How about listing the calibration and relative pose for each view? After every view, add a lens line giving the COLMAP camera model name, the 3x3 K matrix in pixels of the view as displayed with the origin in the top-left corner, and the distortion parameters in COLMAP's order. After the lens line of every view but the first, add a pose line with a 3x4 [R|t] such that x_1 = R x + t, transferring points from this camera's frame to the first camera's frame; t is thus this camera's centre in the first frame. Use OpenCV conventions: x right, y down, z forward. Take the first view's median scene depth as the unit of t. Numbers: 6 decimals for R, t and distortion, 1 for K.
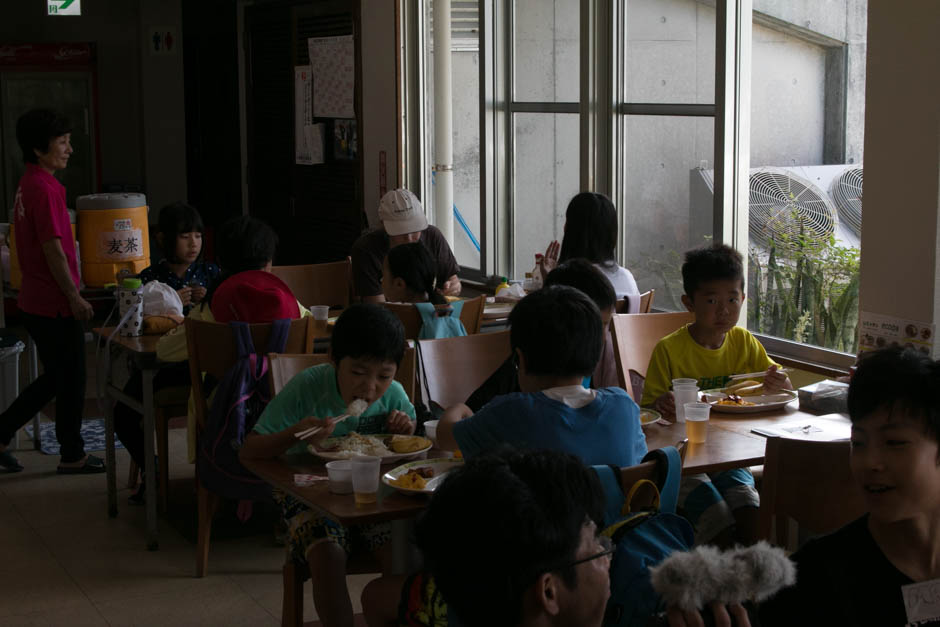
lens RADIAL K [[1561.5, 0, 467.7], [0, 1561.5, 311.9], [0, 0, 1]] dist [-0.046369, 0.153838]
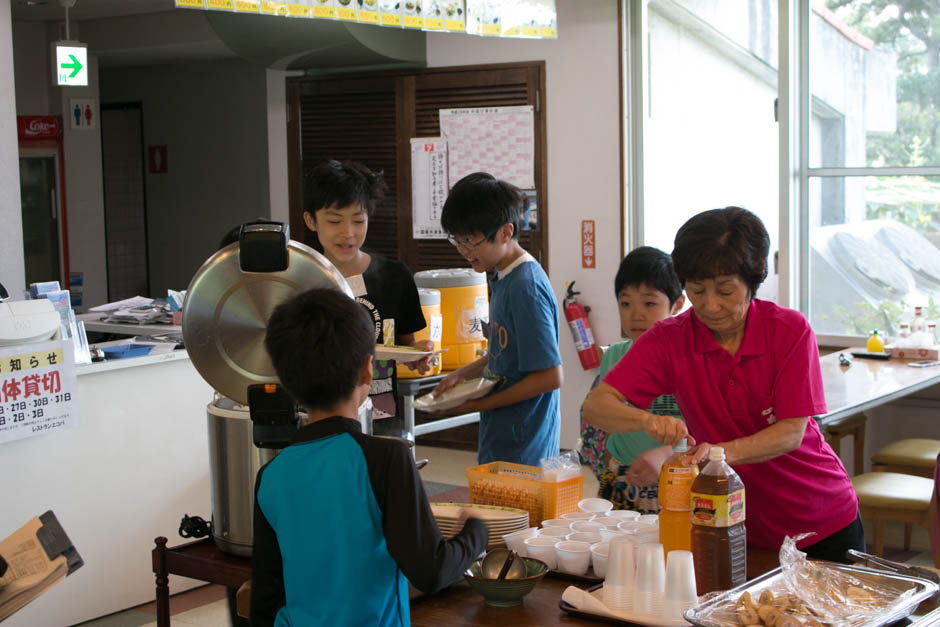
lens RADIAL K [[1561.5, 0, 467.7], [0, 1561.5, 311.9], [0, 0, 1]] dist [-0.046369, 0.153838]
pose [[0.901354, -0.053871, 0.429719, -0.528755], [0.075830, 0.996537, -0.034129, -0.014881], [-0.426392, 0.063348, 0.902317, 0.121744]]
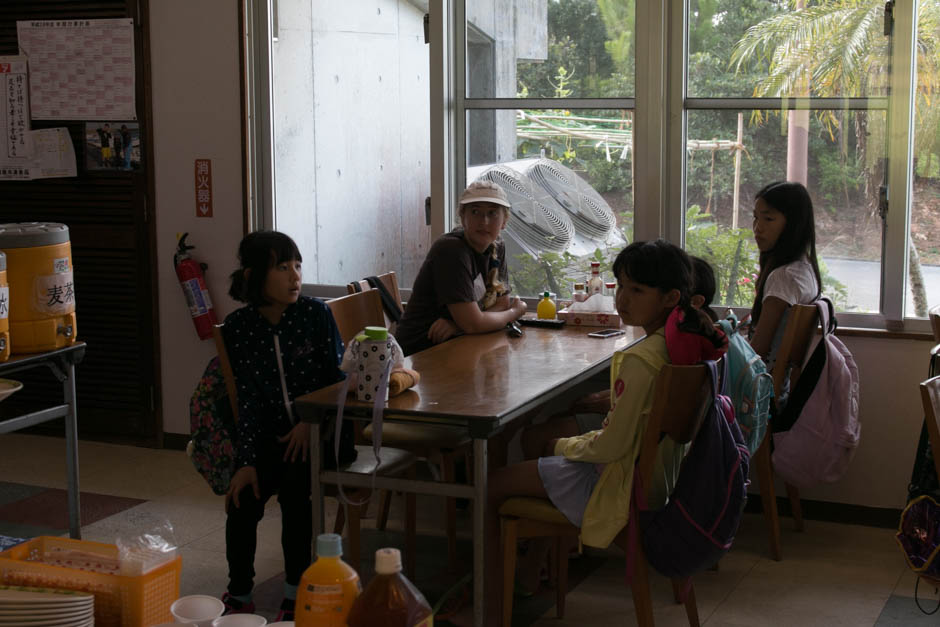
lens RADIAL K [[1561.5, 0, 467.7], [0, 1561.5, 311.9], [0, 0, 1]] dist [-0.046369, 0.153838]
pose [[0.775739, -0.088714, 0.624787, -0.445021], [0.090163, 0.995493, 0.029404, -0.031796], [-0.624580, 0.033523, 0.780241, 0.251373]]
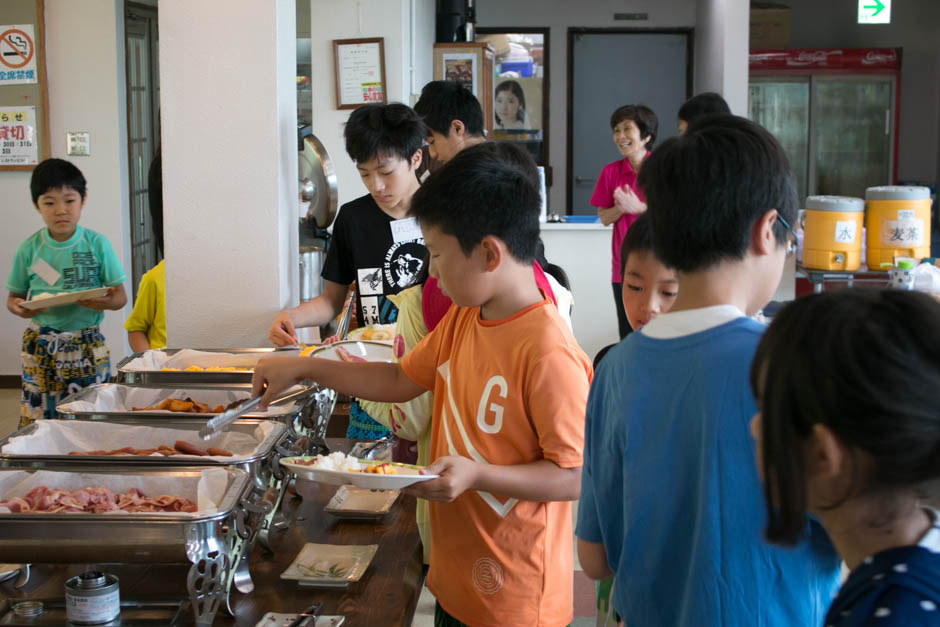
lens RADIAL K [[1561.5, 0, 467.7], [0, 1561.5, 311.9], [0, 0, 1]] dist [-0.046369, 0.153838]
pose [[0.873294, 0.075537, -0.481302, 0.035134], [-0.076250, 0.996924, 0.018109, 0.013196], [0.481190, 0.020884, 0.876368, -0.091335]]
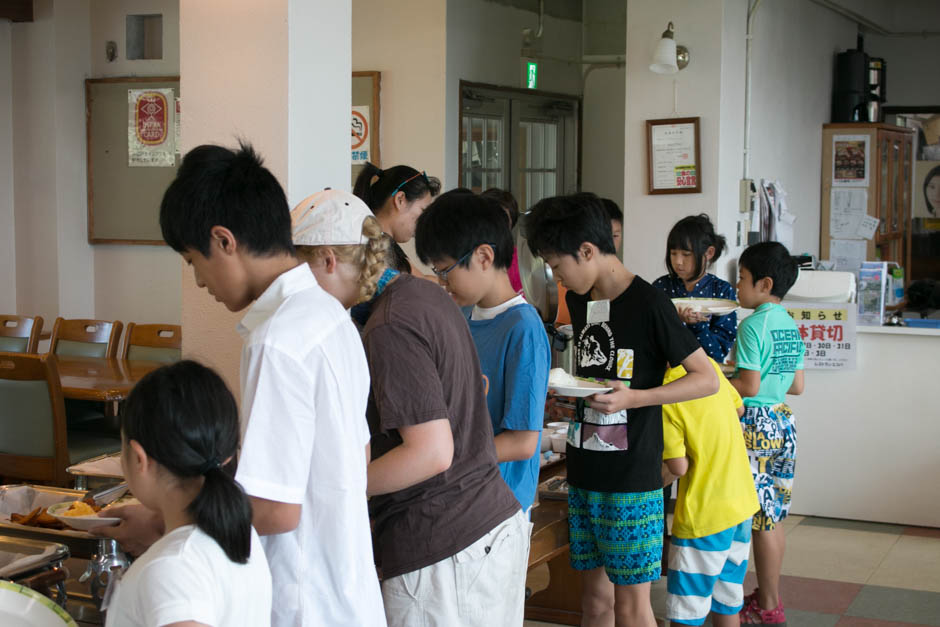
lens RADIAL K [[1561.5, 0, 467.7], [0, 1561.5, 311.9], [0, 0, 1]] dist [-0.046369, 0.153838]
pose [[0.631410, 0.082084, -0.771092, 0.120169], [-0.123194, 0.992371, 0.004762, -0.011521], [0.765601, 0.091987, 0.636706, 0.062669]]
